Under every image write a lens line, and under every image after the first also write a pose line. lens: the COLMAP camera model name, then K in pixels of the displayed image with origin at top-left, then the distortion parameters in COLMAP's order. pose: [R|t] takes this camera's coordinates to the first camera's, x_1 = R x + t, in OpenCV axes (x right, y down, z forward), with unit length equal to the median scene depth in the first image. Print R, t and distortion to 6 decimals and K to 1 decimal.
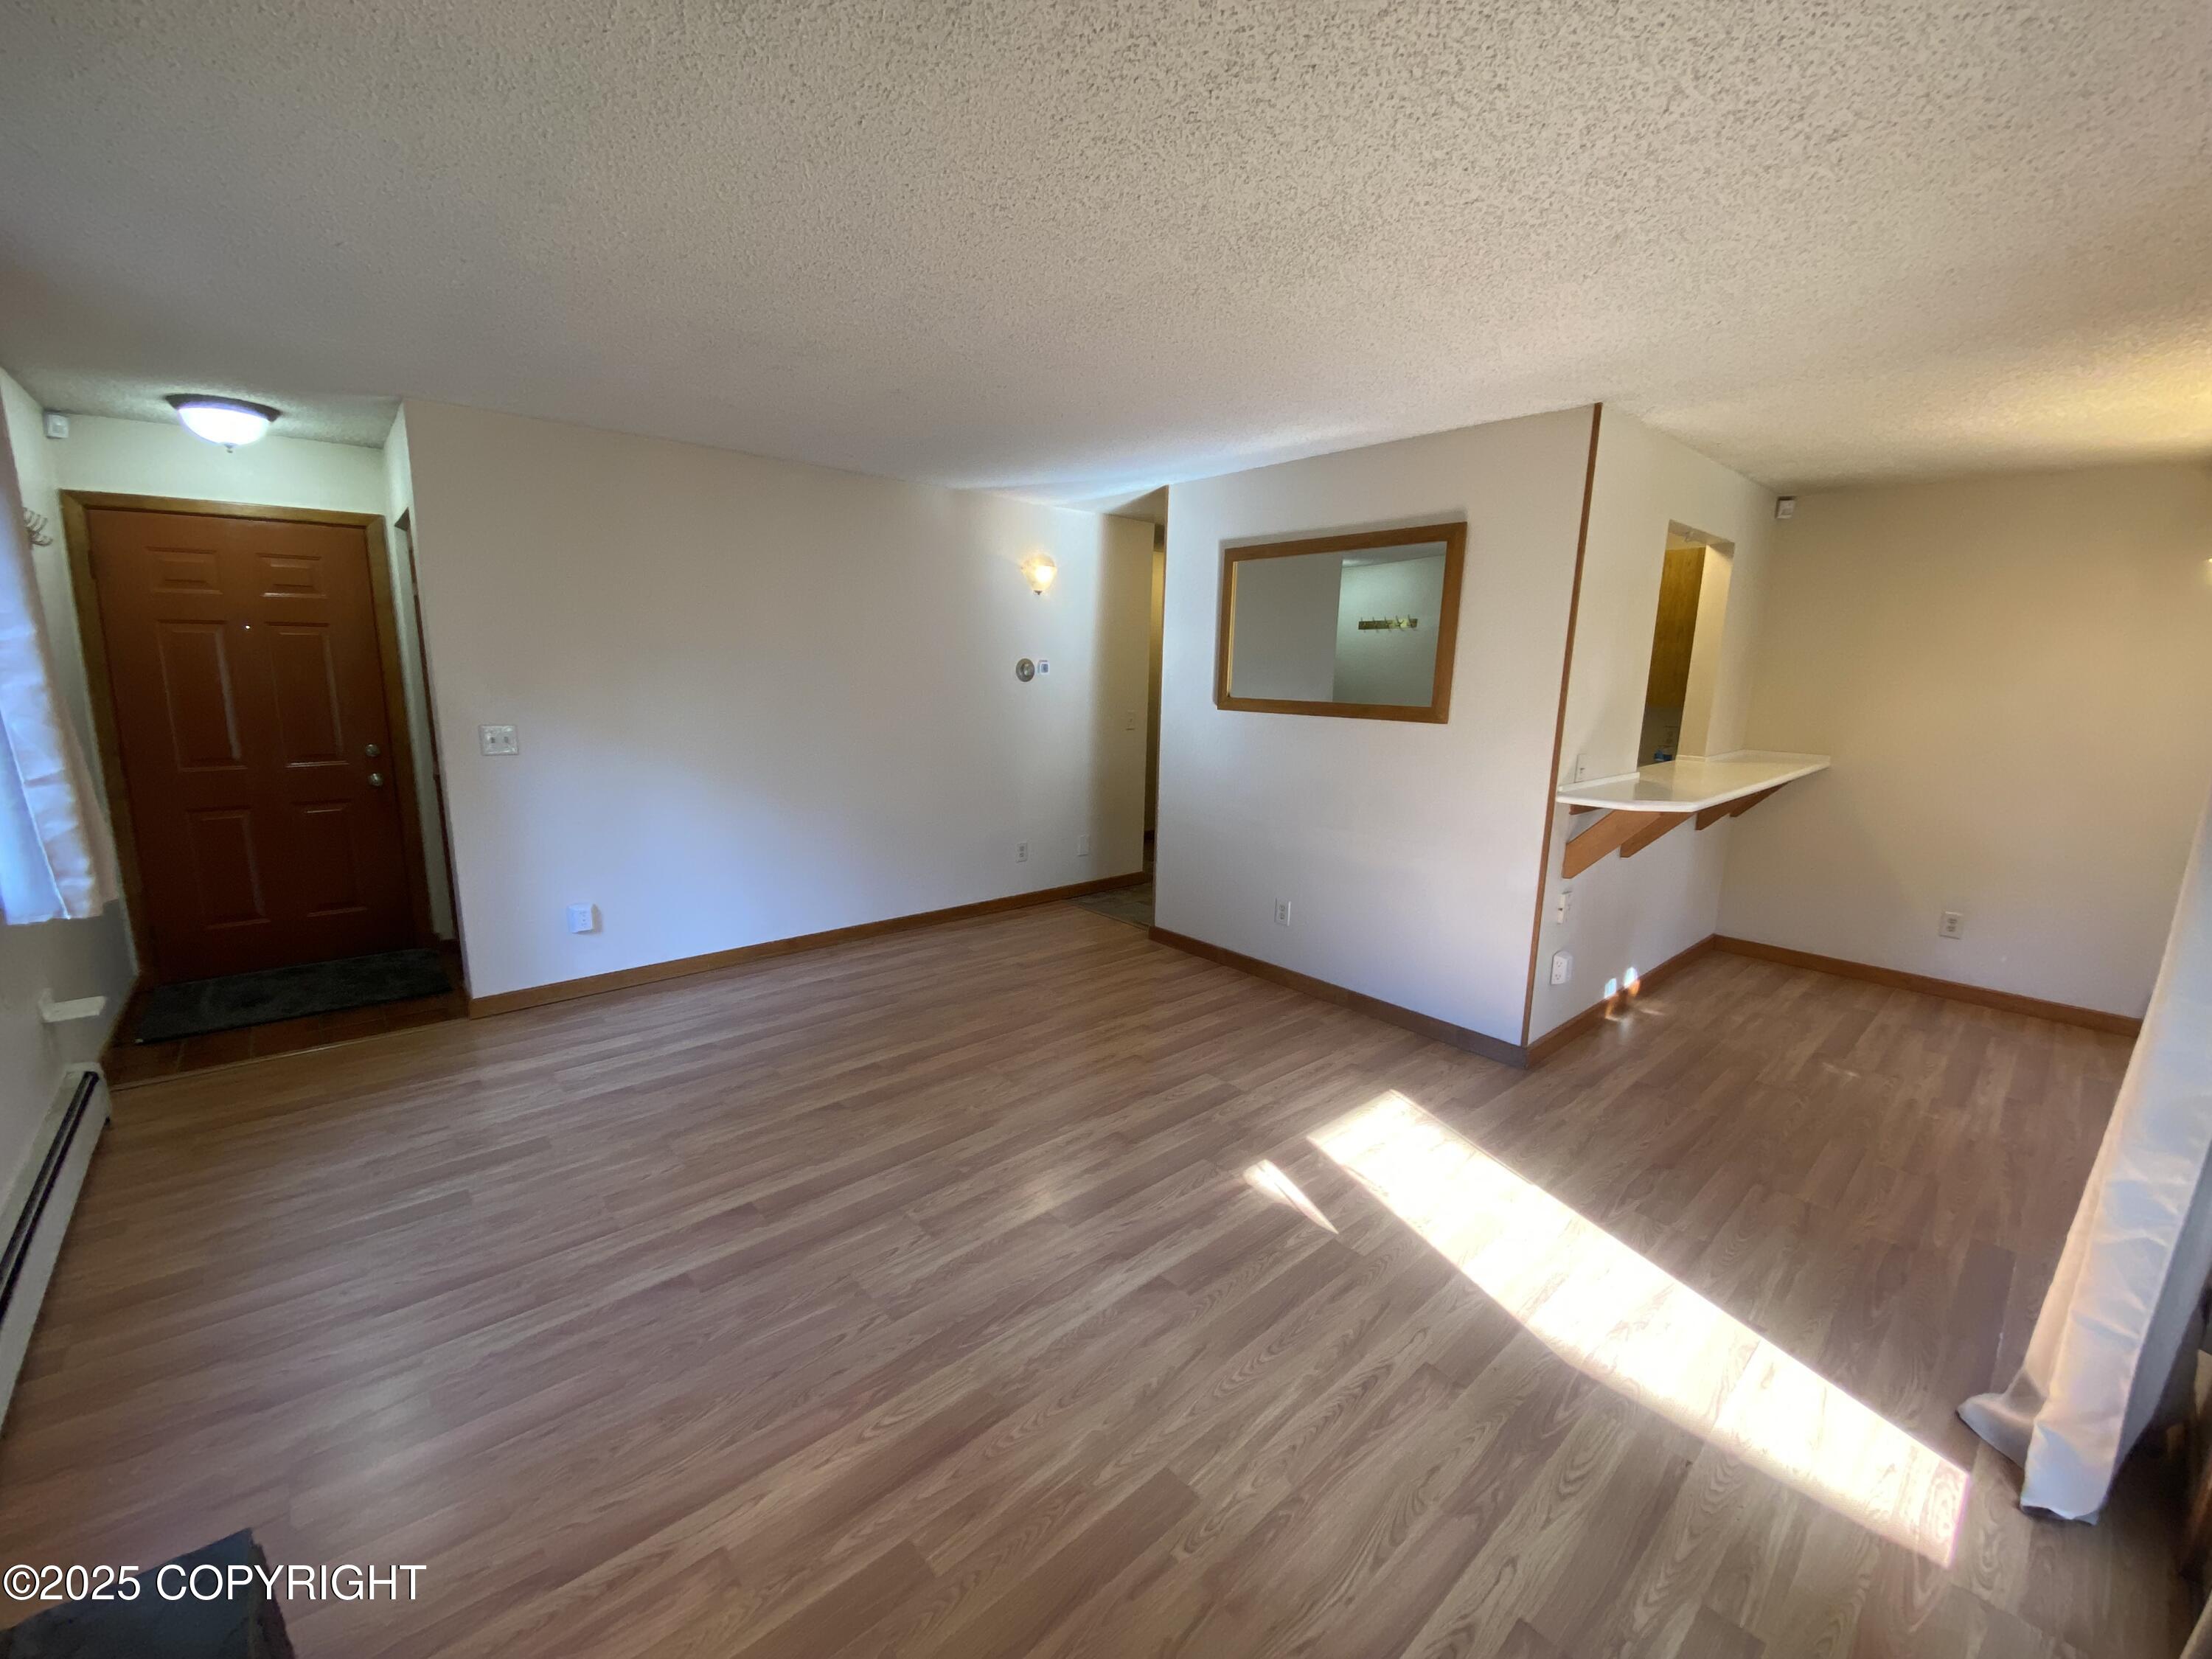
lens RADIAL K [[884.1, 0, 1102.1], [0, 884.1, 835.7], [0, 0, 1]] dist [0.033320, -0.029399]
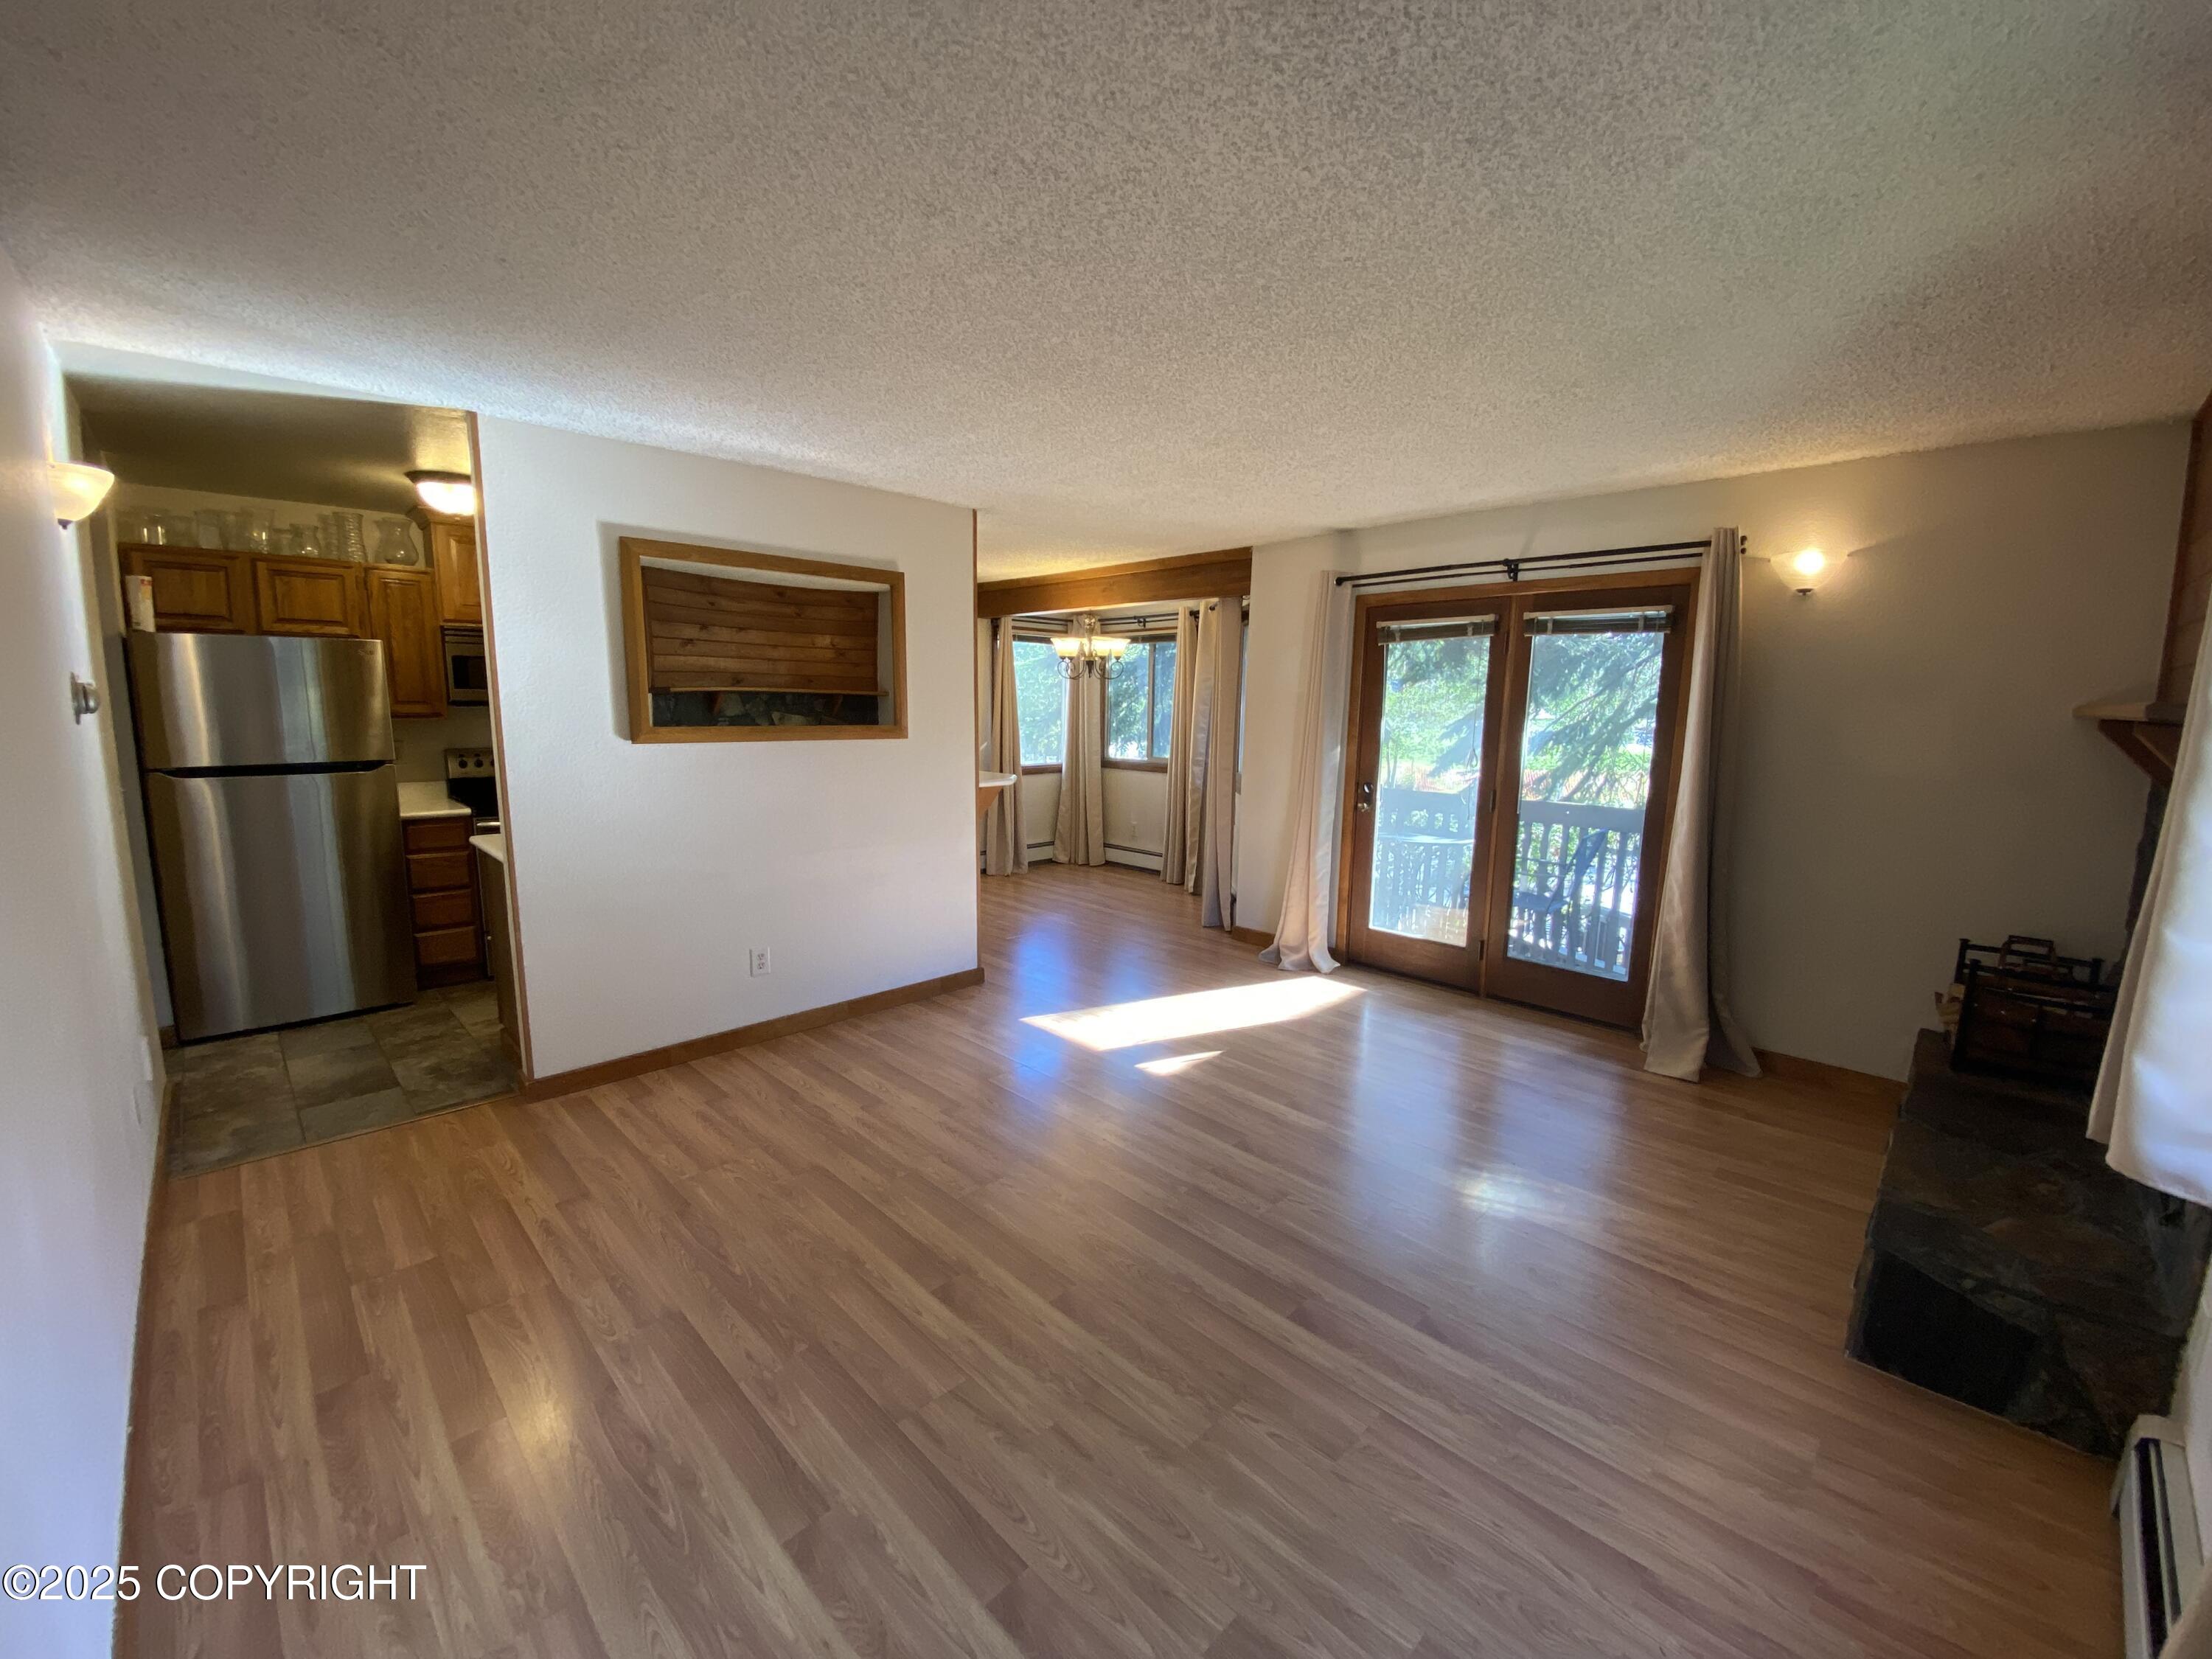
lens RADIAL K [[884.1, 0, 1102.1], [0, 884.1, 835.7], [0, 0, 1]] dist [0.033320, -0.029399]
pose [[-0.047192, -0.172852, 0.983817, -0.861942], [0.178944, 0.967518, 0.178572, -0.173608], [-0.982727, 0.184475, -0.014728, 0.819755]]
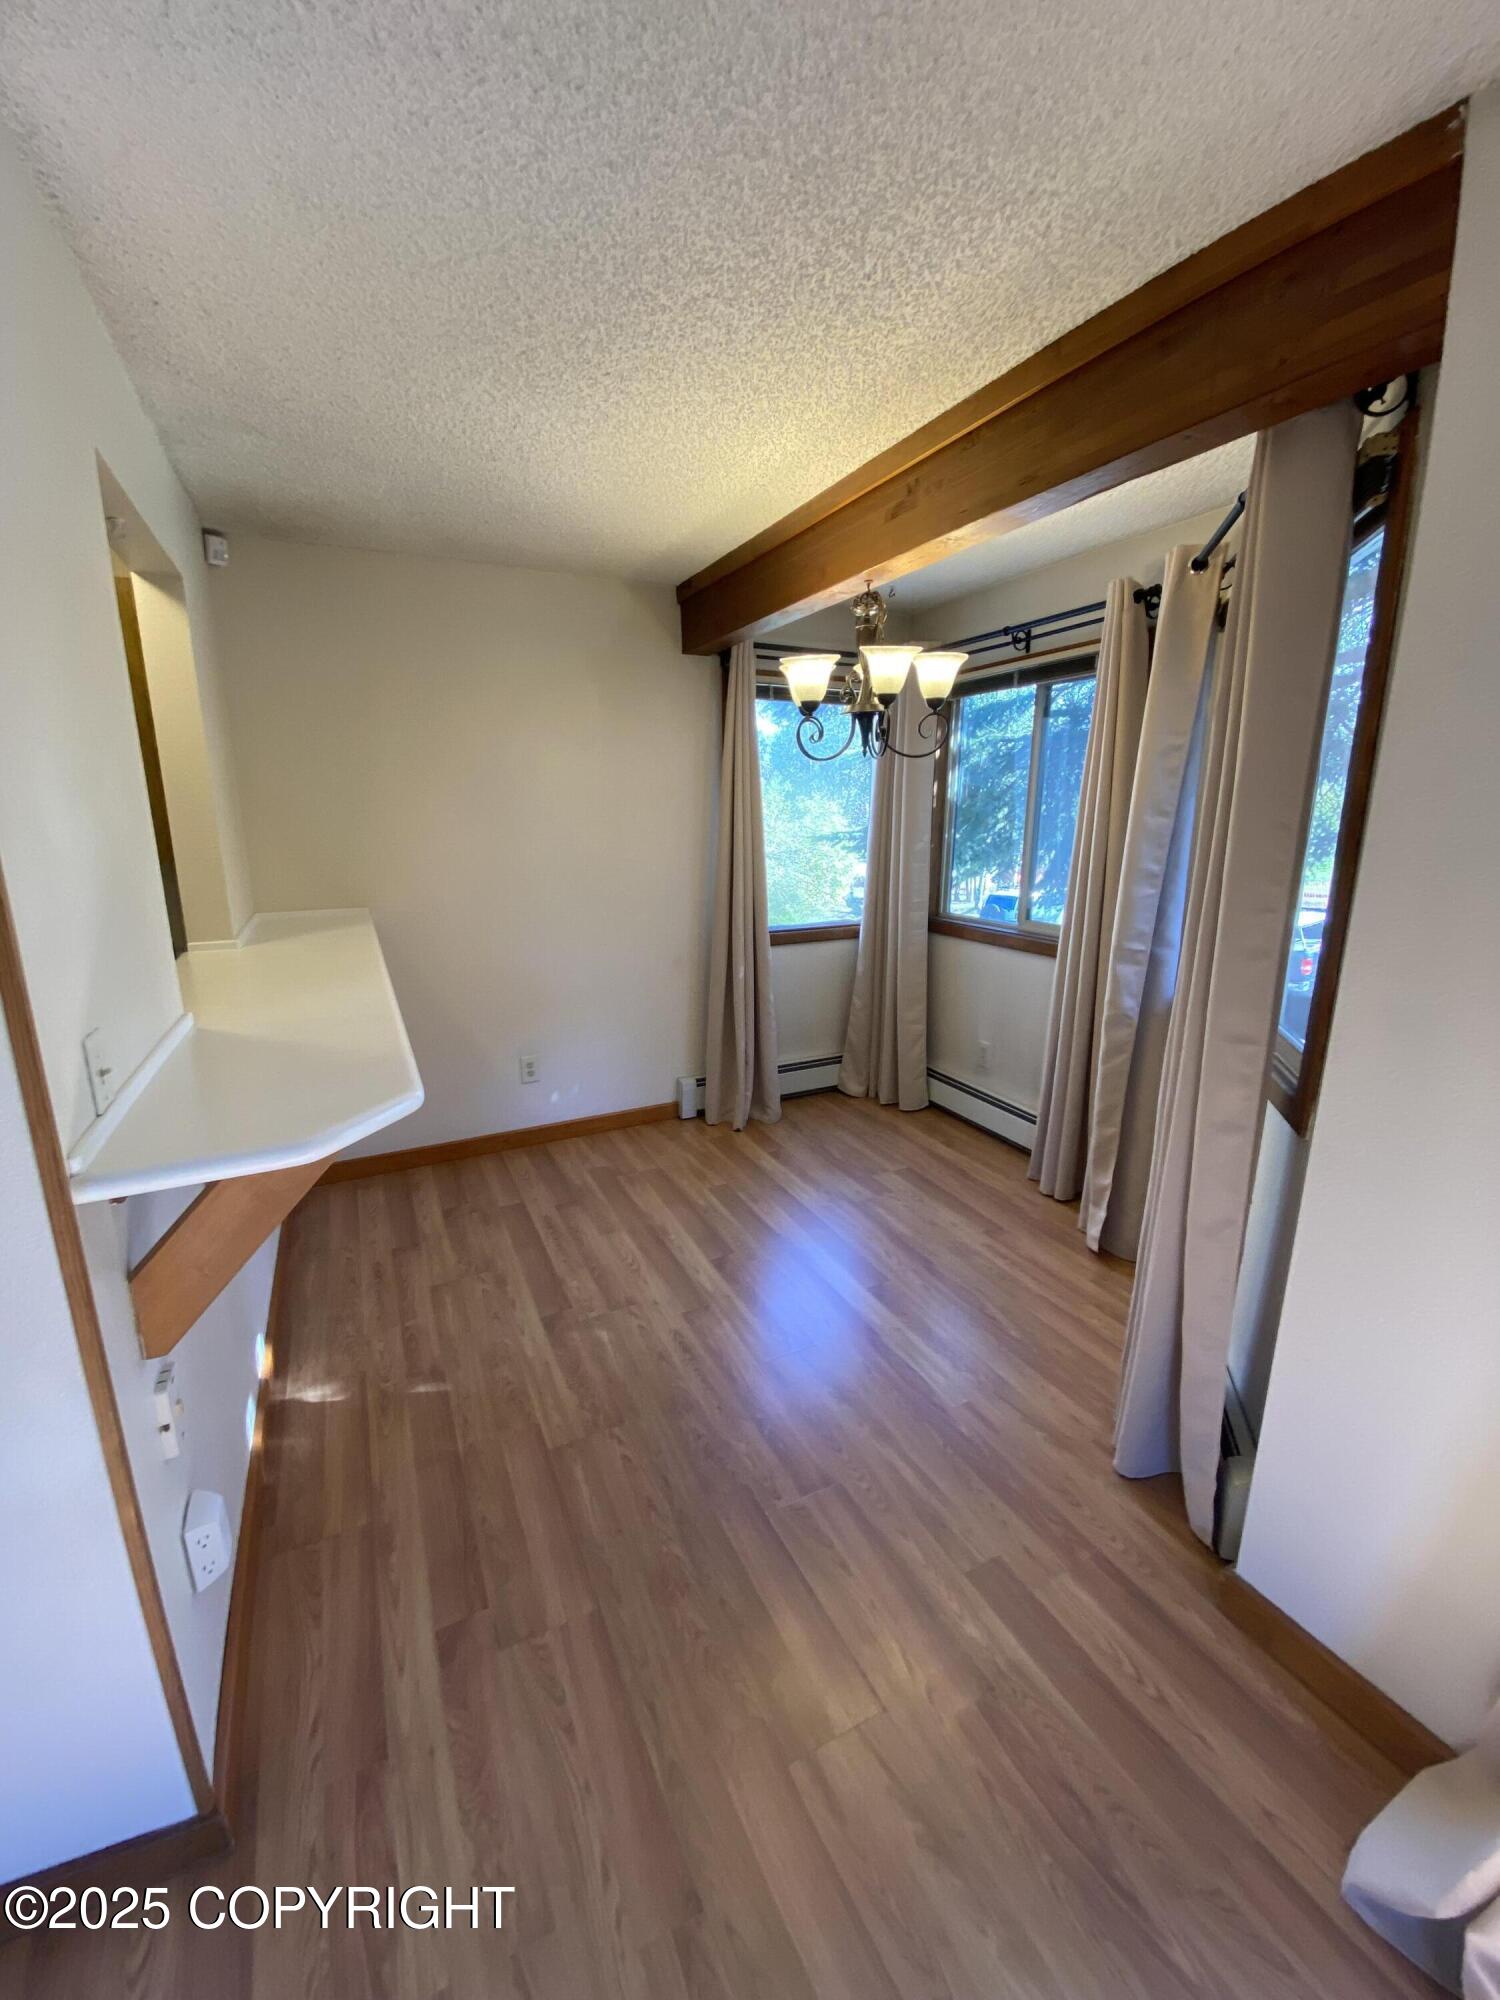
lens RADIAL K [[799.4, 0, 740.3], [0, 799.4, 995.6], [0, 0, 1]] dist [0.033320, -0.029399]
pose [[0.271822, -0.241048, 0.931670, 0.319487], [0.196652, 0.961606, 0.191418, -0.116798], [-0.942041, 0.131183, 0.308788, 0.663461]]
